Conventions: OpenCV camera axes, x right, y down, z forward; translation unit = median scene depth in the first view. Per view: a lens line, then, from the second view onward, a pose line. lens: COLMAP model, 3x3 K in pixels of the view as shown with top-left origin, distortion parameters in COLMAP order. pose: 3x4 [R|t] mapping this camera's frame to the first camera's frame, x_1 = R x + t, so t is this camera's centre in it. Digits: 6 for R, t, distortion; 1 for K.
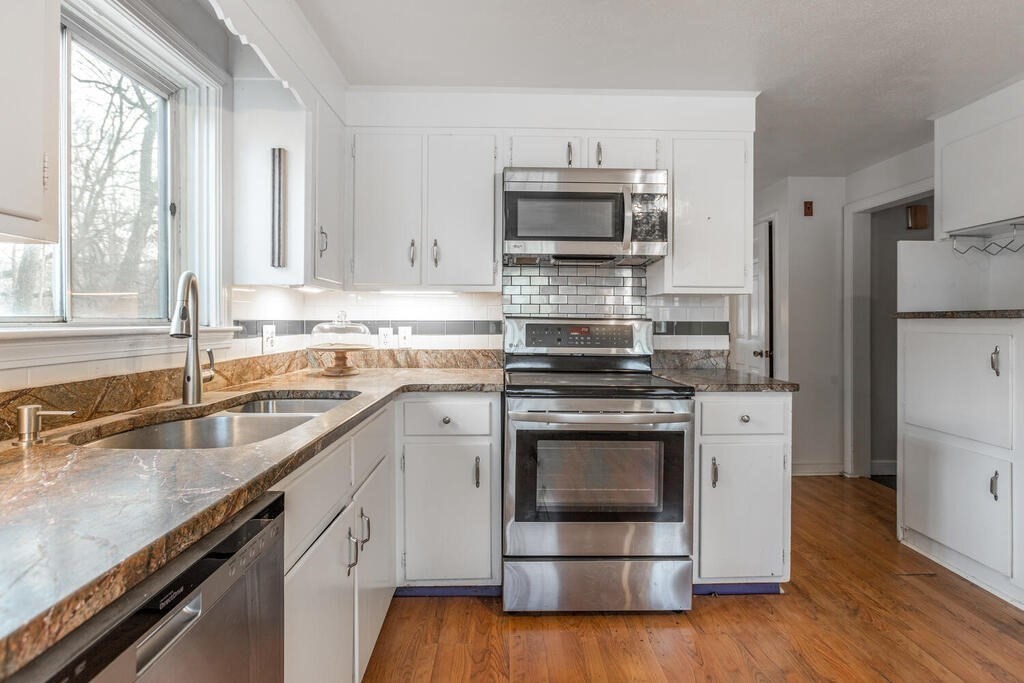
lens RADIAL K [[491.6, 0, 511.5], [0, 491.6, 322.7], [0, 0, 1]] dist [-0.014097, 0.000213]
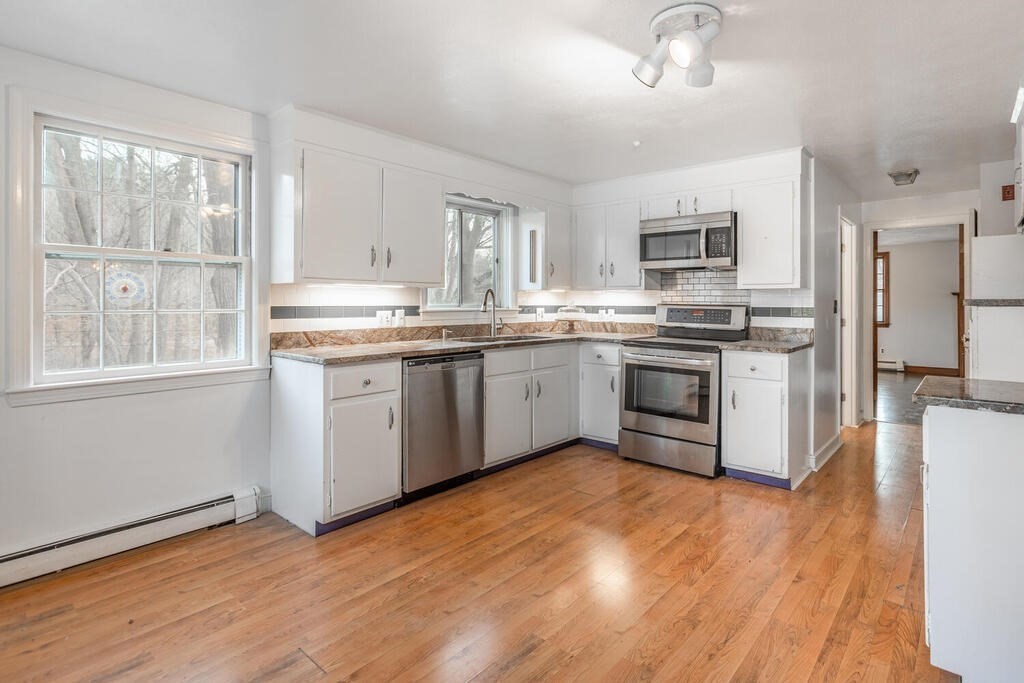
lens RADIAL K [[508.3, 0, 538.5], [0, 508.3, 303.9], [0, 0, 1]] dist [-0.000690, 0.000030]
pose [[0.749516, 0.001142, -0.661985, 0.909978], [-0.003182, 0.999993, -0.001878, -0.008134], [0.661979, 0.003514, 0.749514, -0.616633]]
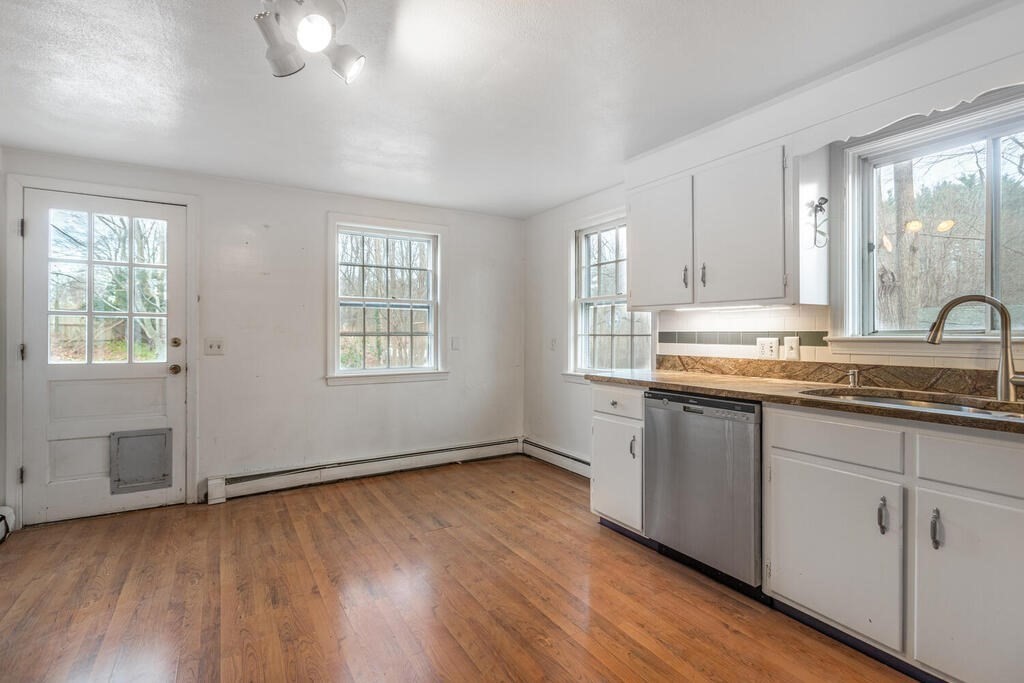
lens RADIAL K [[484.4, 0, 525.6], [0, 484.4, 332.3], [0, 0, 1]] dist [-0.002266, 0.000108]
pose [[-0.854635, -0.001559, -0.519227, 0.632468], [-0.002269, 0.999997, 0.000733, -0.000938], [0.519225, 0.001804, -0.854636, 0.909640]]
